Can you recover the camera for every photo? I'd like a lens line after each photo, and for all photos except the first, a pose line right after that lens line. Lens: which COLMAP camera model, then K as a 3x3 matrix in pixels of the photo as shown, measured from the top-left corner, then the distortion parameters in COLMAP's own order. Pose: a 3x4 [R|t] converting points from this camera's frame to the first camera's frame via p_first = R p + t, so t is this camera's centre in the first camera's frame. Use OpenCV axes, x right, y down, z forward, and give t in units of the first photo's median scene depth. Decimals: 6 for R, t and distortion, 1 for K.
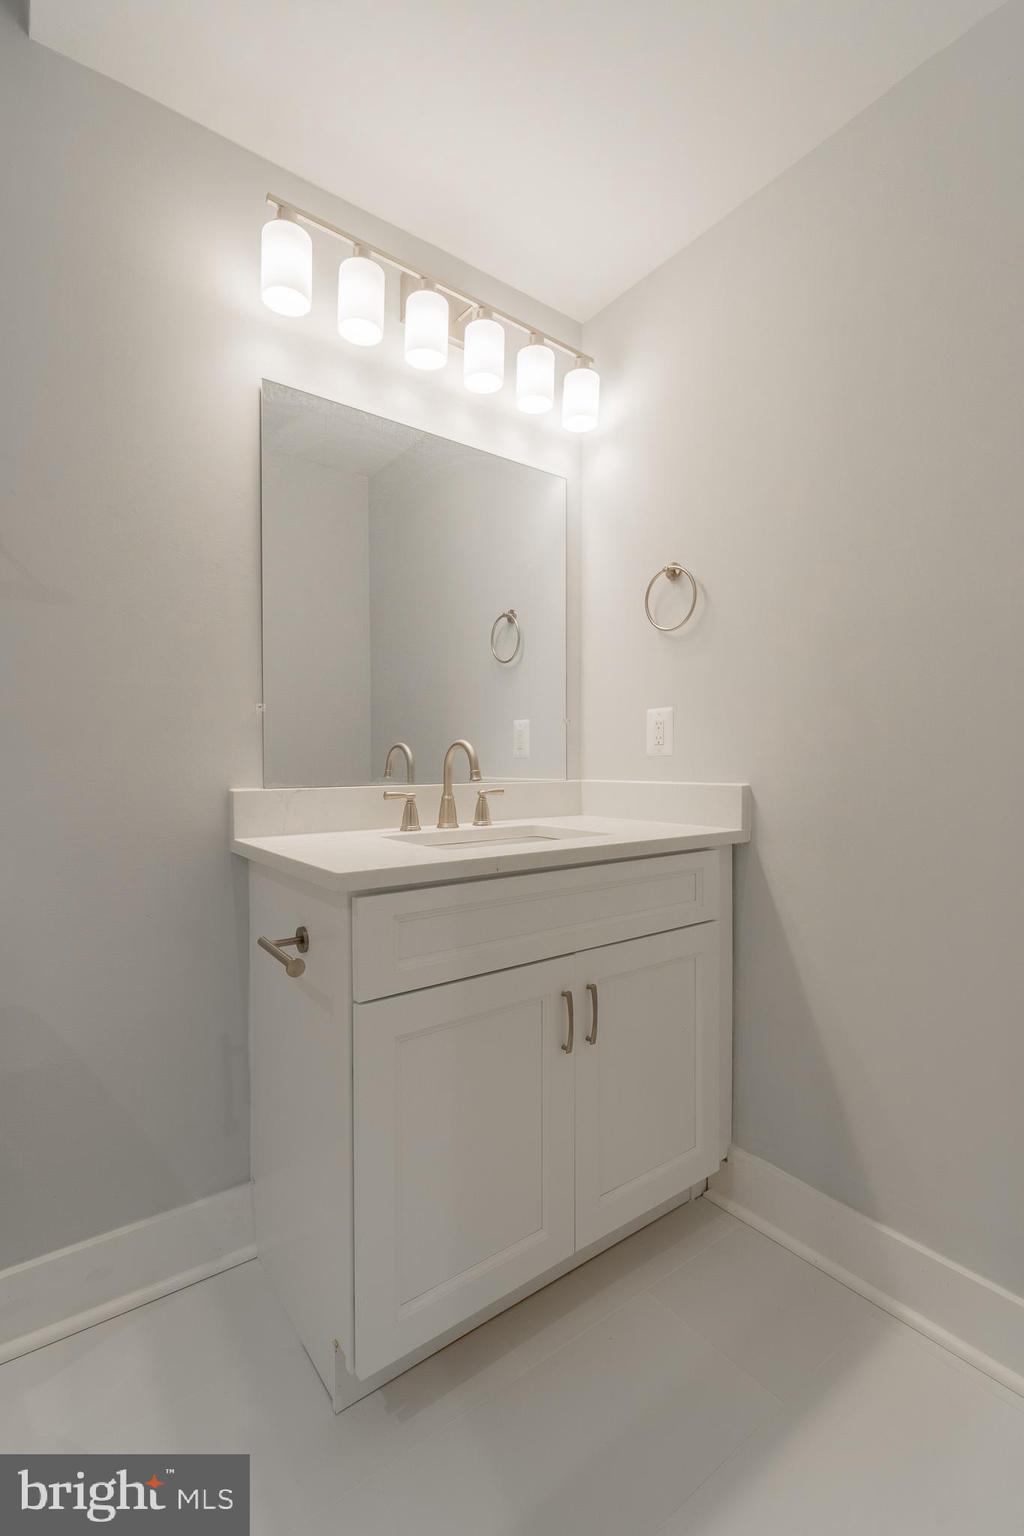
lens RADIAL K [[668.7, 0, 512.0], [0, 668.7, 768.0], [0, 0, 1]] dist [-0.007892, 0.000042]
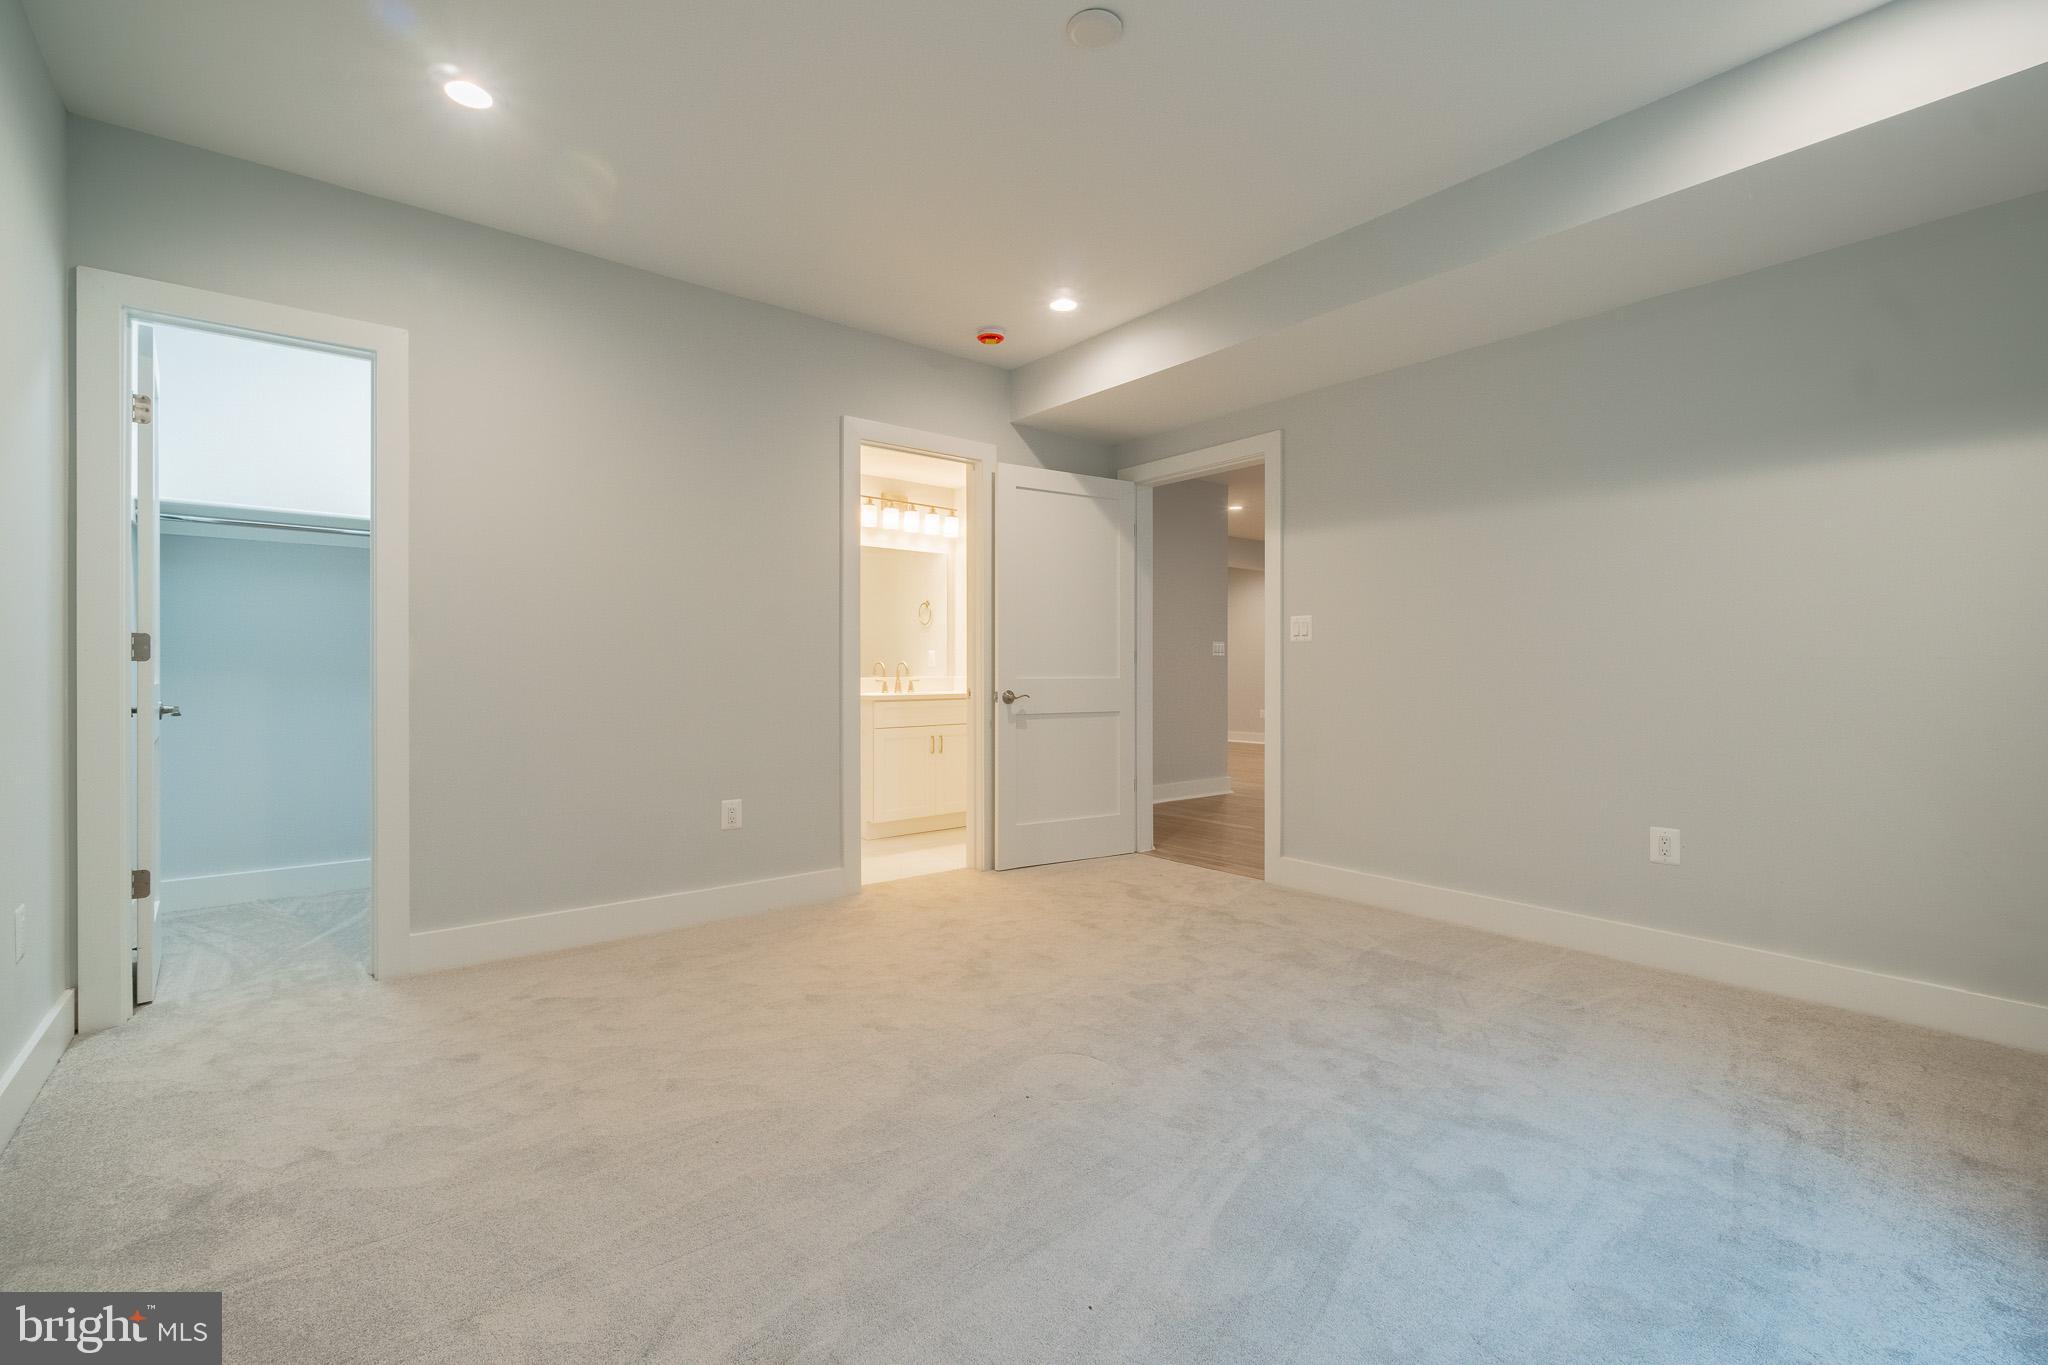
lens RADIAL K [[891.5, 0, 1024.0], [0, 891.5, 682.5], [0, 0, 1]] dist [-0.007892, 0.000042]
pose [[0.999110, 0.003504, 0.042039, 0.259016], [-0.003542, 0.999993, 0.000828, 0.040564], [-0.042036, -0.000977, 0.999116, -2.602815]]
